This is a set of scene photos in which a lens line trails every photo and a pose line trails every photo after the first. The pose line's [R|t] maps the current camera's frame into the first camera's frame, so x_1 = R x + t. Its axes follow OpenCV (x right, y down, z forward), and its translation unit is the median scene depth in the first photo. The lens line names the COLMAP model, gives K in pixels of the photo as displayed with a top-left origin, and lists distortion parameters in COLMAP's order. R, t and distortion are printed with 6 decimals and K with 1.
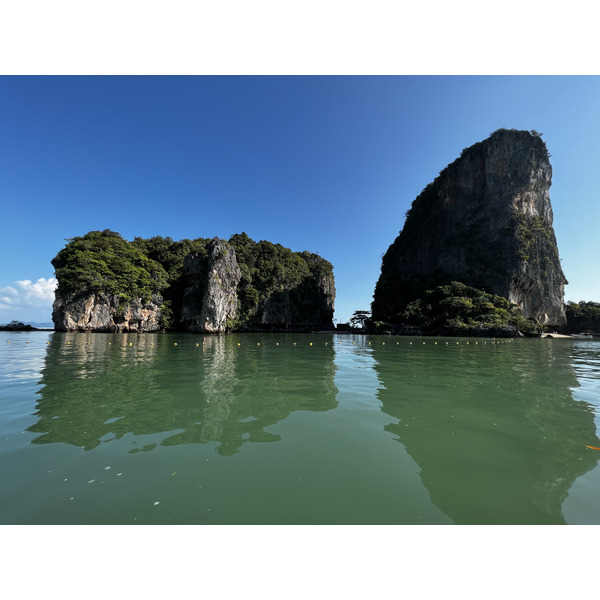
lens RADIAL K [[301.1, 0, 300.1], [0, 301.1, 300.1], [0, 0, 1]] dist [0.005430, 0.000466]
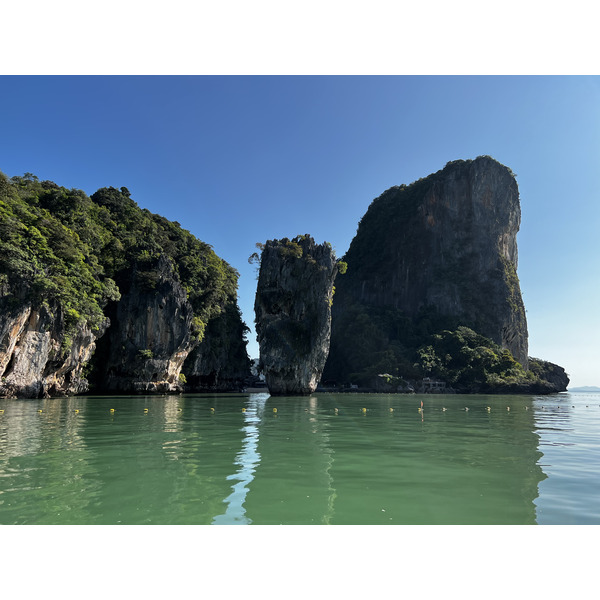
lens RADIAL K [[582.4, 0, 299.7], [0, 582.4, 300.0], [0, 0, 1]] dist [-0.010169, 0.000000]
pose [[0.724588, 0.093280, 0.682840, -0.855138], [-0.067316, 0.995640, -0.064578, -0.001002], [-0.685887, 0.000826, 0.727708, 0.142757]]
